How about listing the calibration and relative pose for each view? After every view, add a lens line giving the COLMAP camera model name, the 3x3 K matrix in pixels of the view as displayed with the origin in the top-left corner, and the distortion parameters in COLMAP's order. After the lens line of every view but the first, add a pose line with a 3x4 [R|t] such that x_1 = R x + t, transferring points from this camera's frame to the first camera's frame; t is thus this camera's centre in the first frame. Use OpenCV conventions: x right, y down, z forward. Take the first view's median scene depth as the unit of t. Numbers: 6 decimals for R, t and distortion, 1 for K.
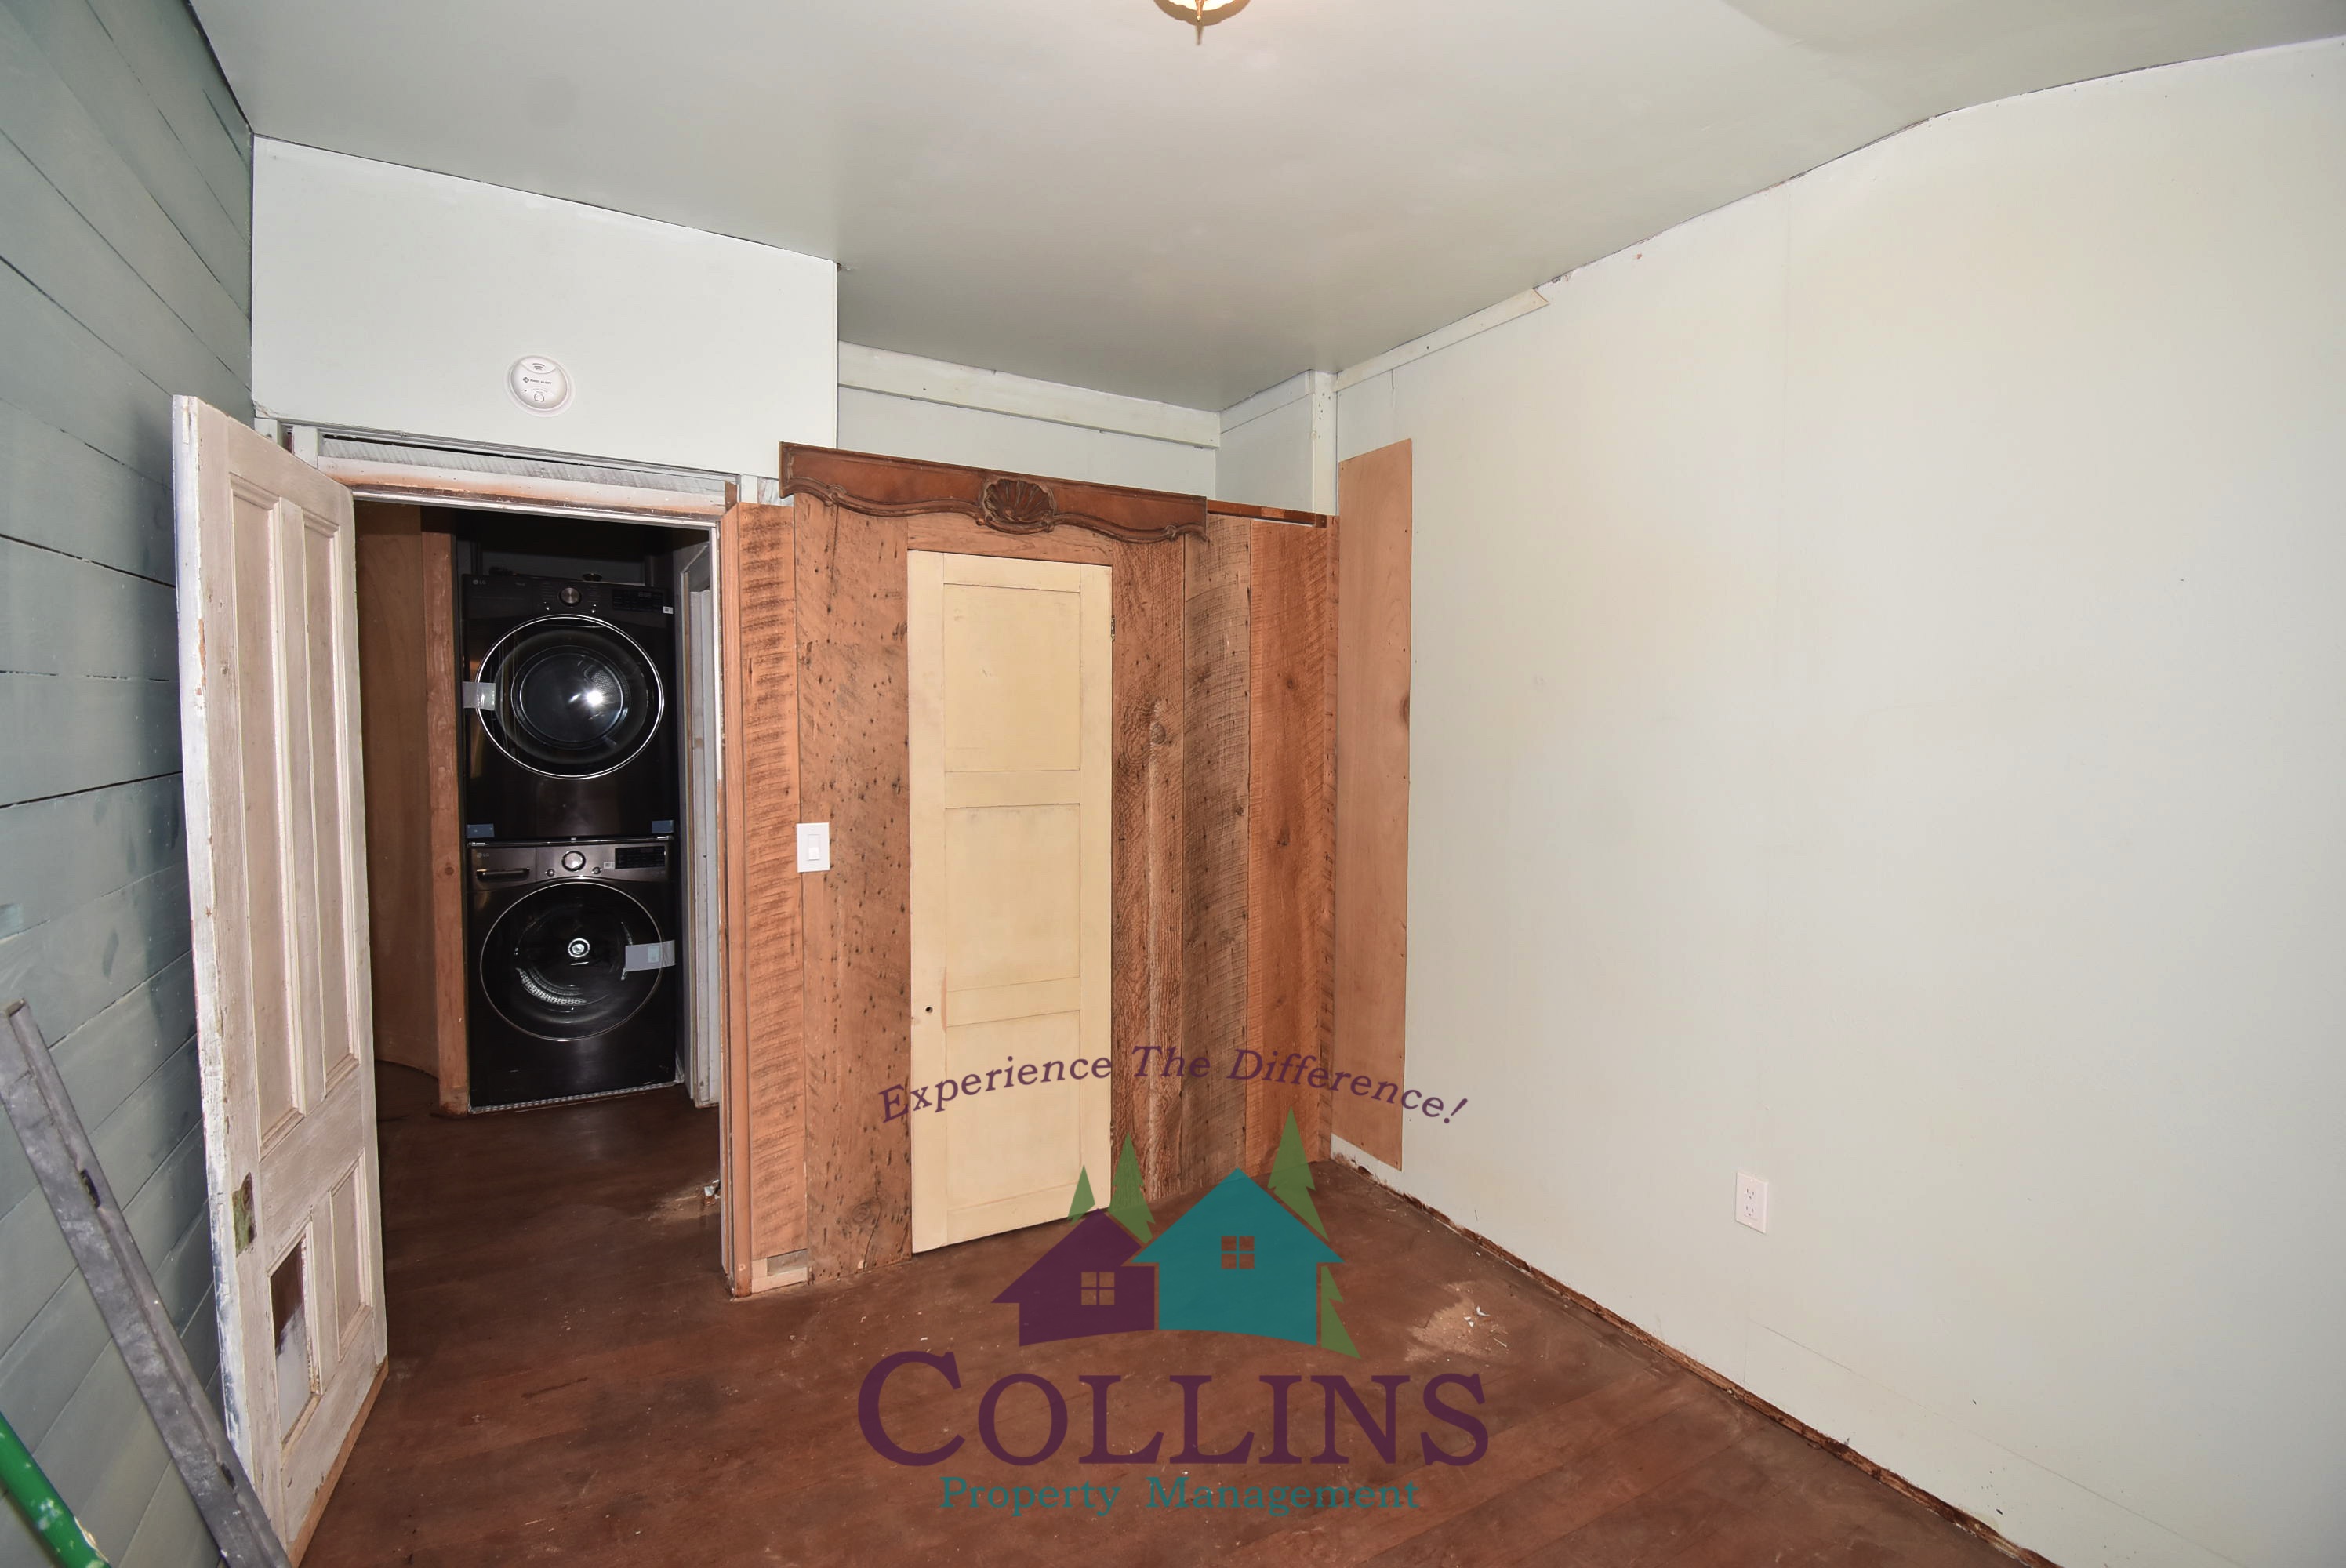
lens RADIAL K [[1036.8, 0, 1170.0], [0, 1036.8, 776.3], [0, 0, 1]] dist [-0.001020, -0.016054]
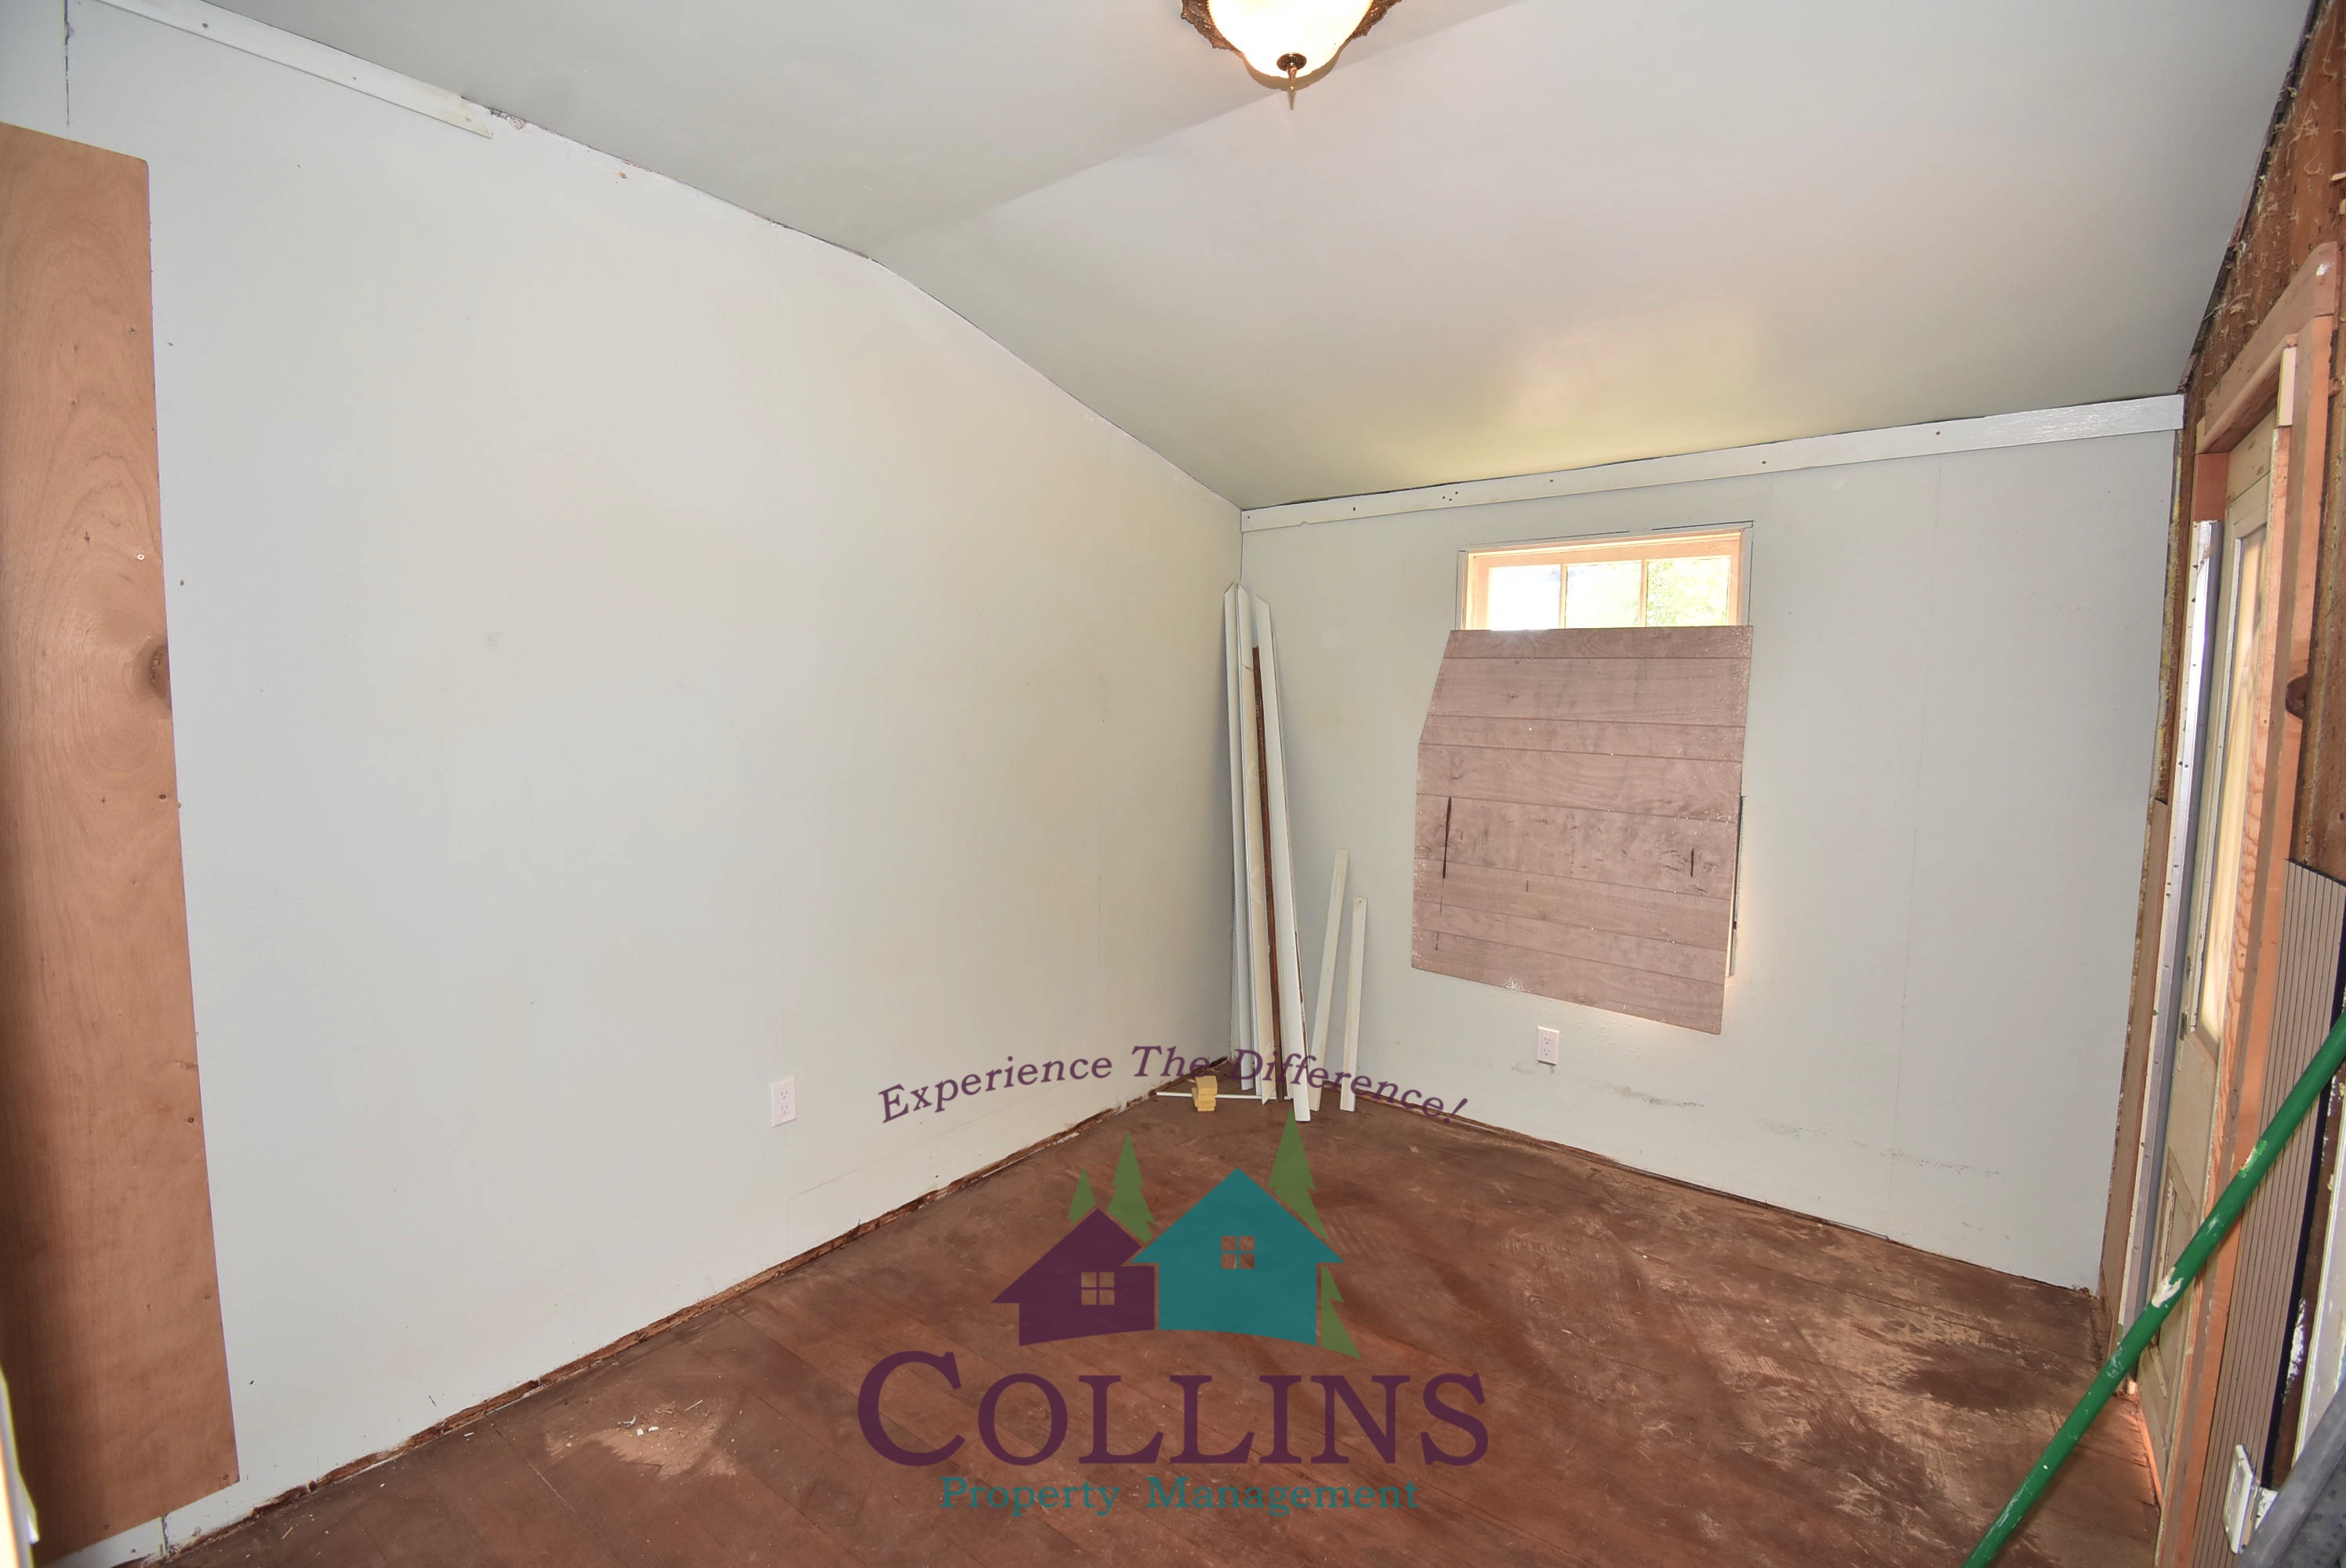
lens RADIAL K [[1036.8, 0, 1170.0], [0, 1036.8, 776.3], [0, 0, 1]] dist [-0.001020, -0.016054]
pose [[-0.394658, -0.088451, 0.914561, -0.537761], [0.038182, 0.992917, 0.112506, -0.057559], [-0.918034, 0.079321, -0.388485, 0.845891]]
